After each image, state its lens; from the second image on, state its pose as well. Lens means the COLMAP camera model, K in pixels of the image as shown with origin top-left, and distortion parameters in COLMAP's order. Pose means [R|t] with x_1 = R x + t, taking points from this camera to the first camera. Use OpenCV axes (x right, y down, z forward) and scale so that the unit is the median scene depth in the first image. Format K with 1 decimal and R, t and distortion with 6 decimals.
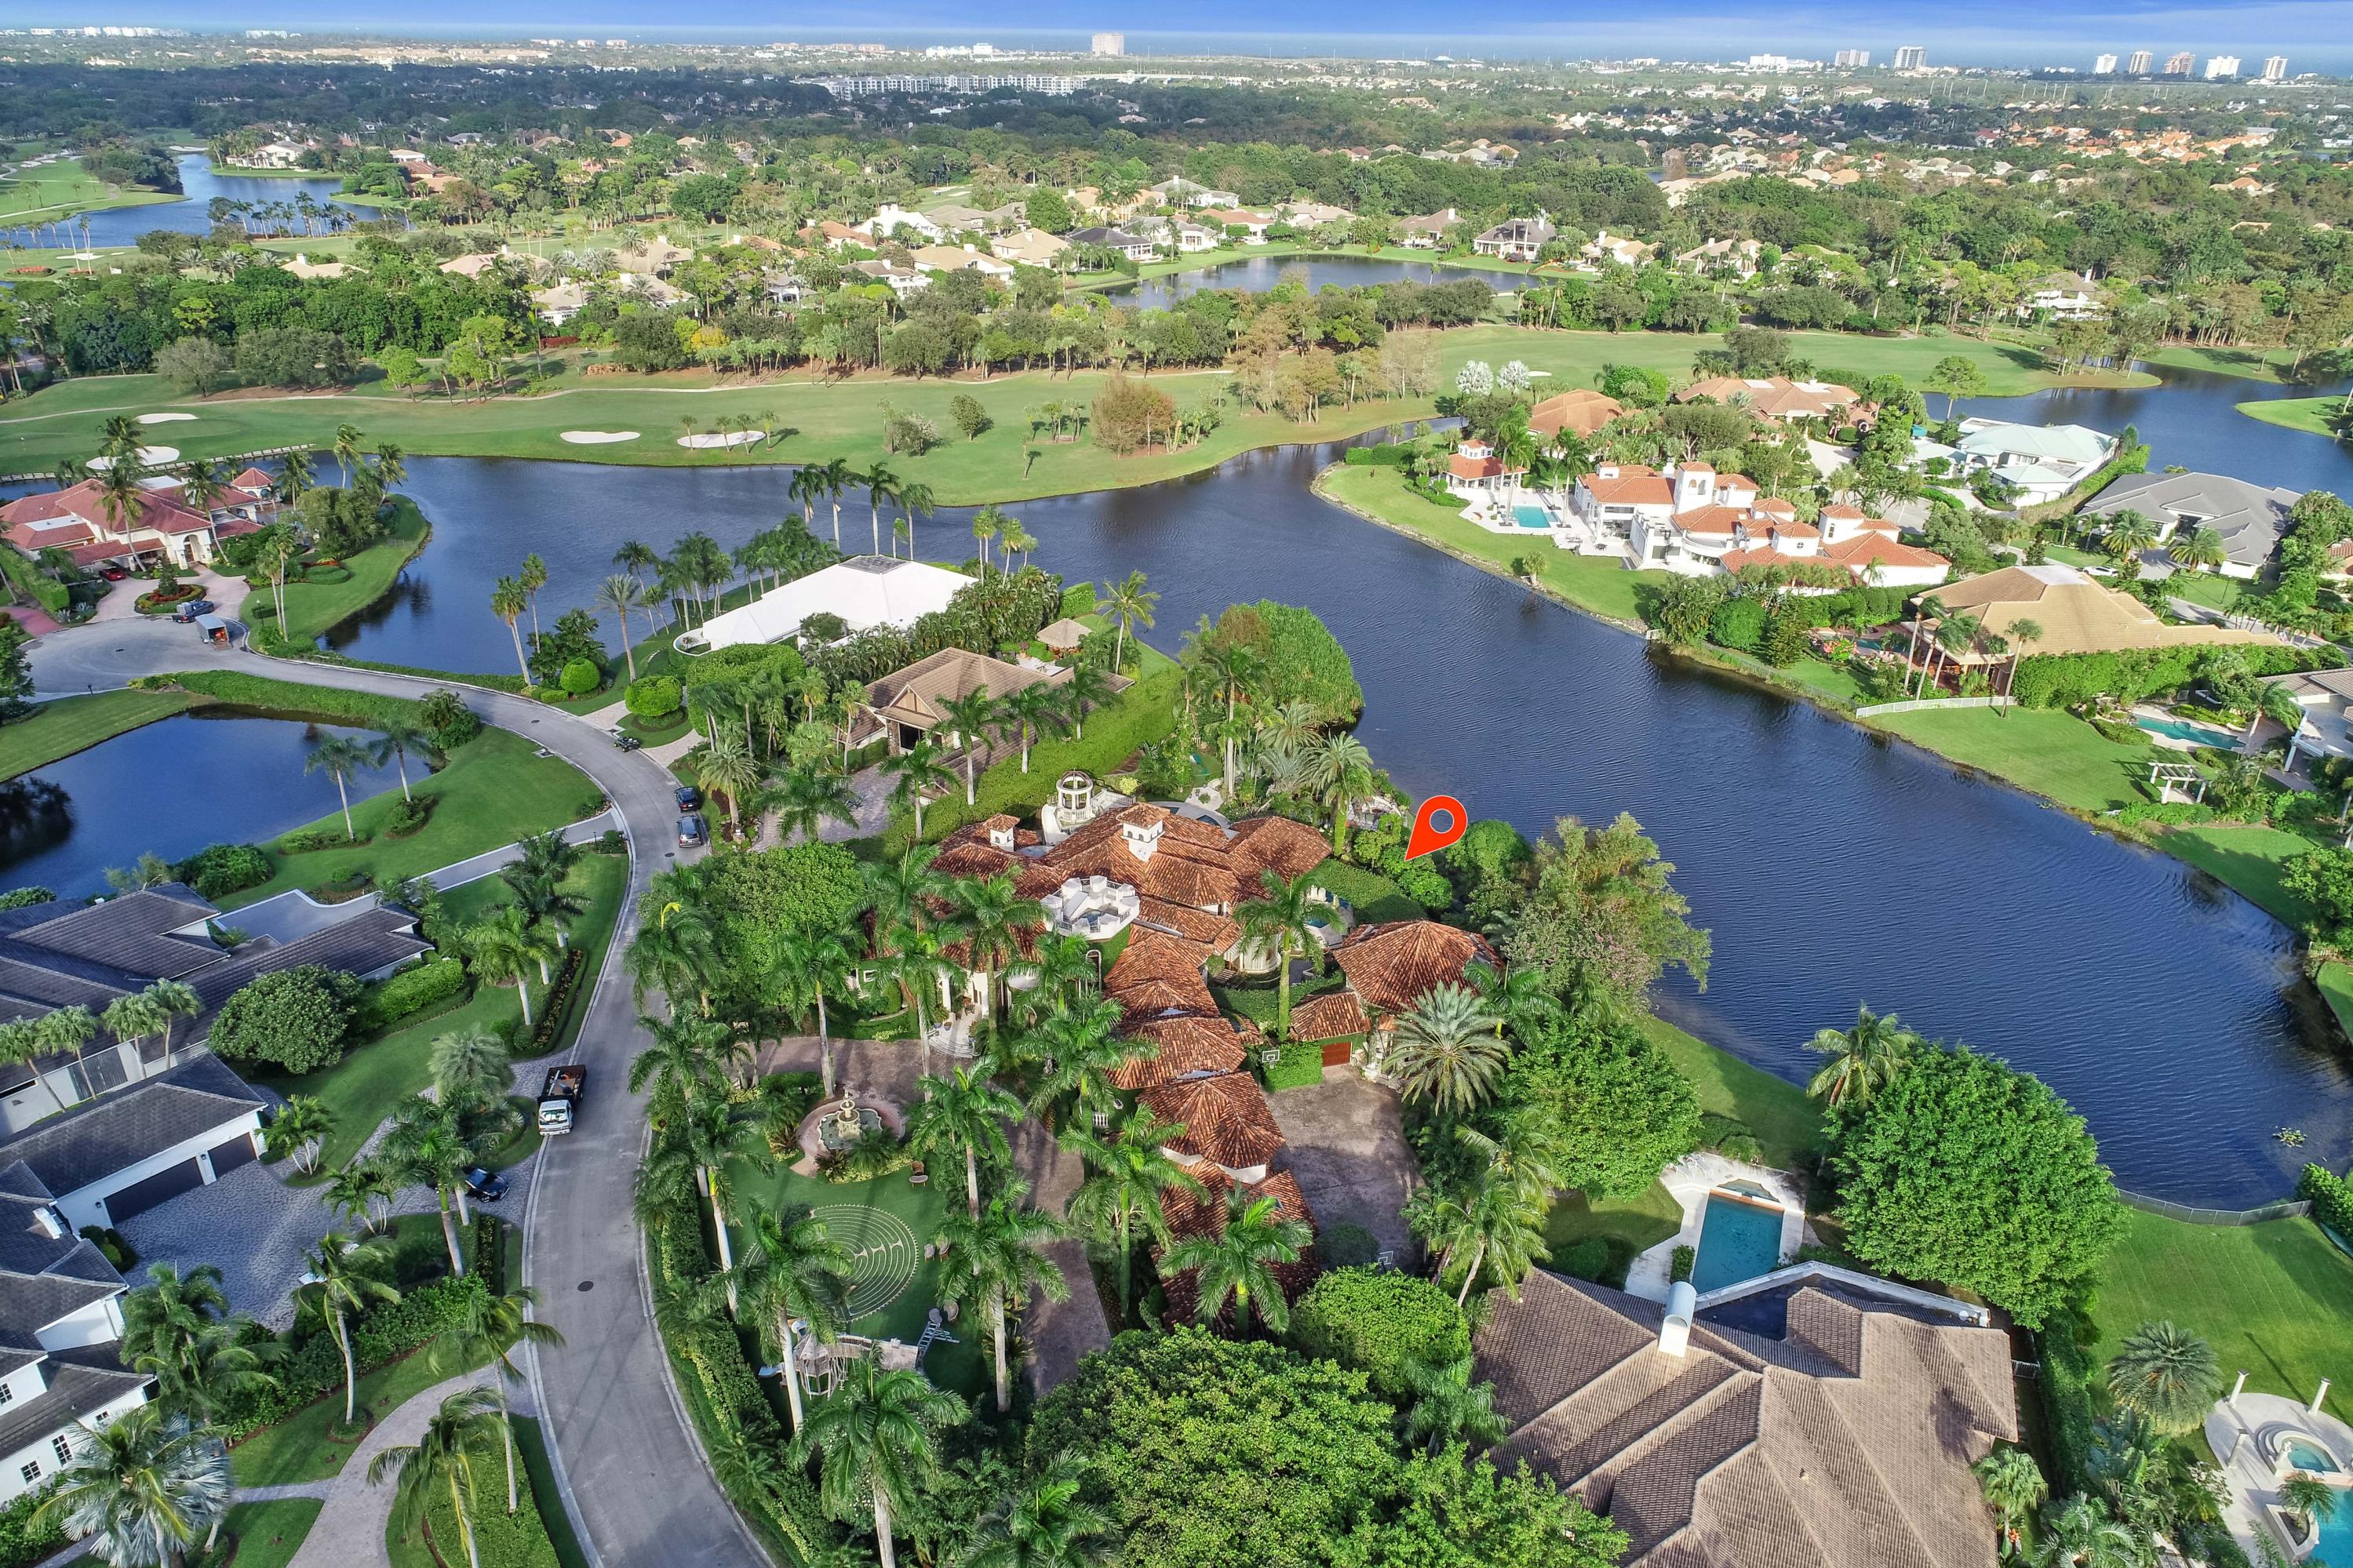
lens RADIAL K [[1564.0, 0, 1180.4], [0, 1564.0, 795.5], [0, 0, 1]] dist [-0.000696, 0.000861]
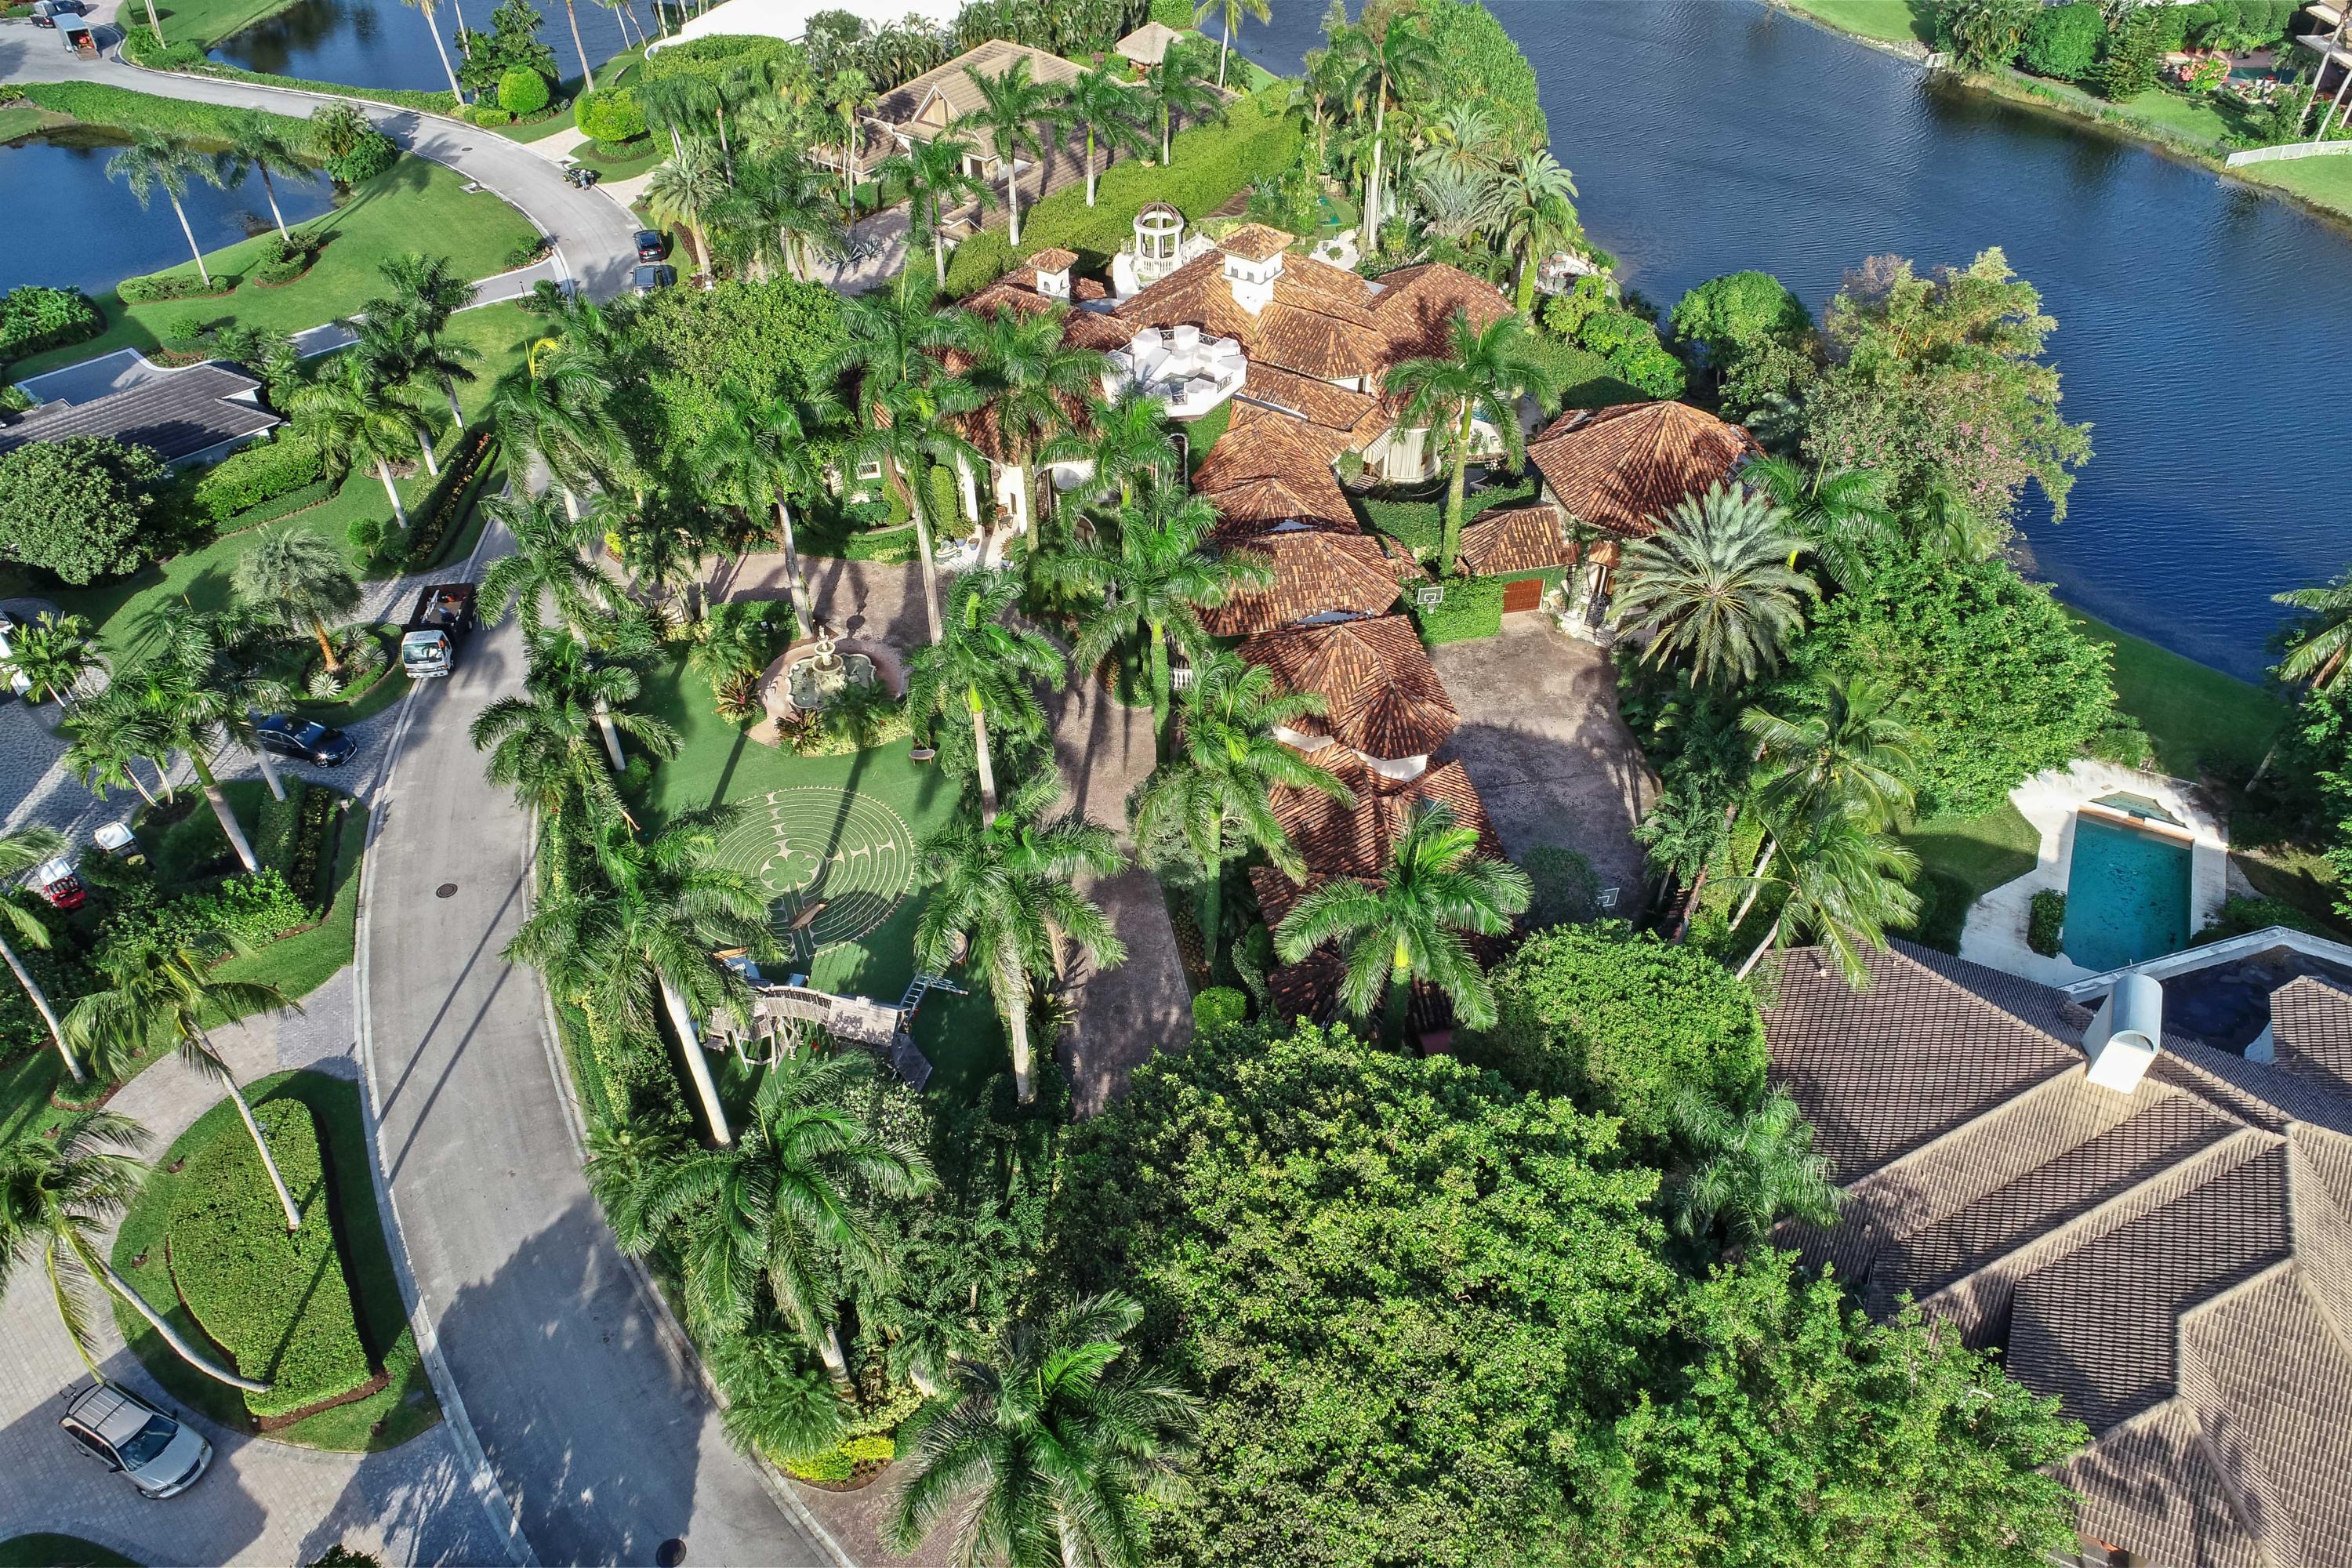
lens RADIAL K [[1563.5, 0, 1171.8], [0, 1563.5, 787.7], [0, 0, 1]] dist [-0.000696, 0.000861]
pose [[0.997616, 0.032963, -0.060630, -0.012363], [-0.015105, 0.961545, 0.274232, 0.065114], [0.067338, -0.272662, 0.959751, 0.327948]]
